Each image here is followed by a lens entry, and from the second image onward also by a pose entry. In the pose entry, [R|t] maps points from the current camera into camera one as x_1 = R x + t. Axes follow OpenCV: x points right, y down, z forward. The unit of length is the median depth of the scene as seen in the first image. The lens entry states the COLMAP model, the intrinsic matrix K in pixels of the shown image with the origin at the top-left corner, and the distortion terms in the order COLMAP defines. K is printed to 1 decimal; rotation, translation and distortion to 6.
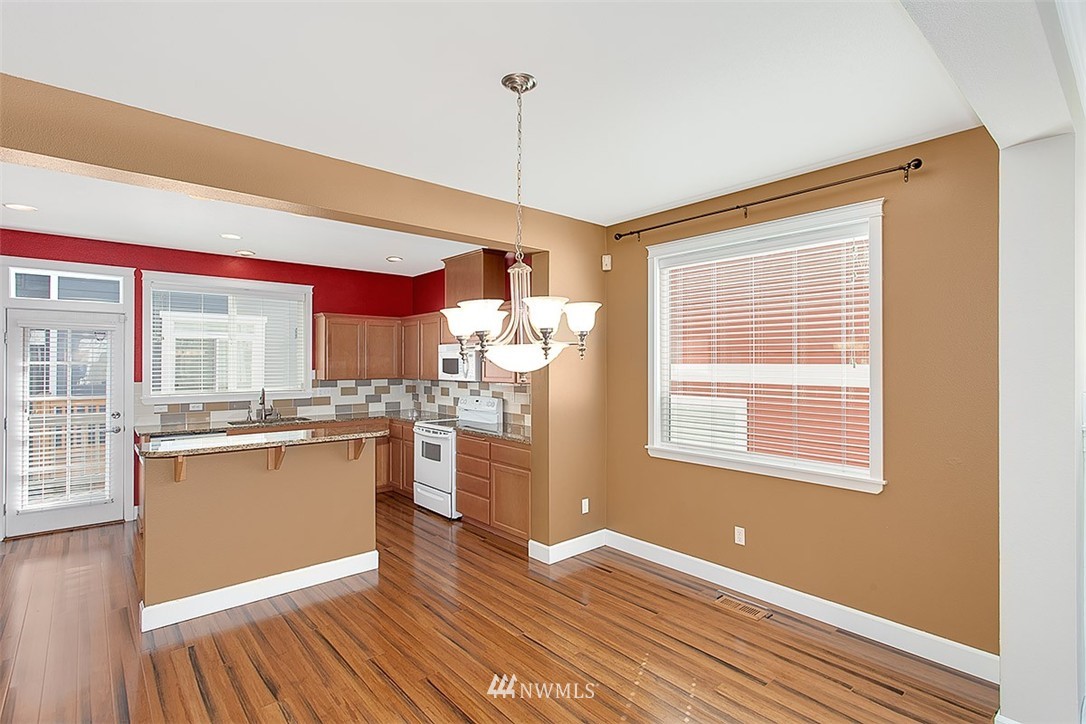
lens RADIAL K [[527.5, 0, 541.8], [0, 527.5, 357.2], [0, 0, 1]] dist [0.001760, 0.000273]
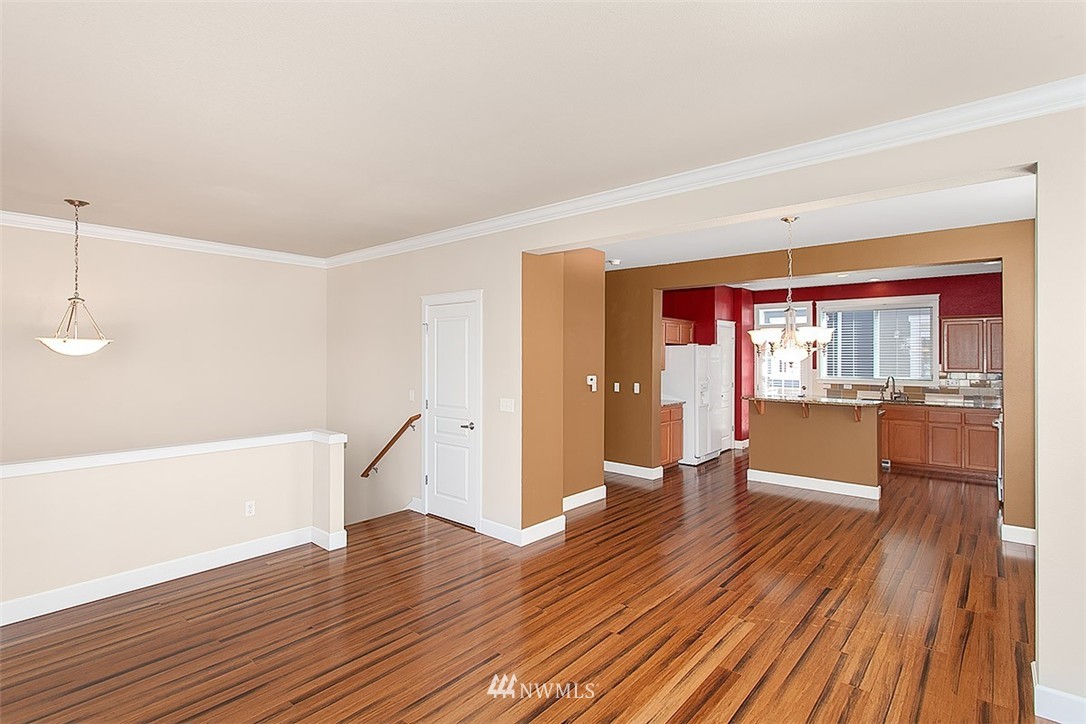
lens RADIAL K [[527.5, 0, 541.8], [0, 527.5, 358.2], [0, 0, 1]] dist [0.001760, 0.000273]
pose [[0.148305, 0.005527, -0.988926, 0.980831], [0.003113, 0.999977, 0.006055, 0.000077], [0.988937, -0.003977, 0.148284, -0.125897]]
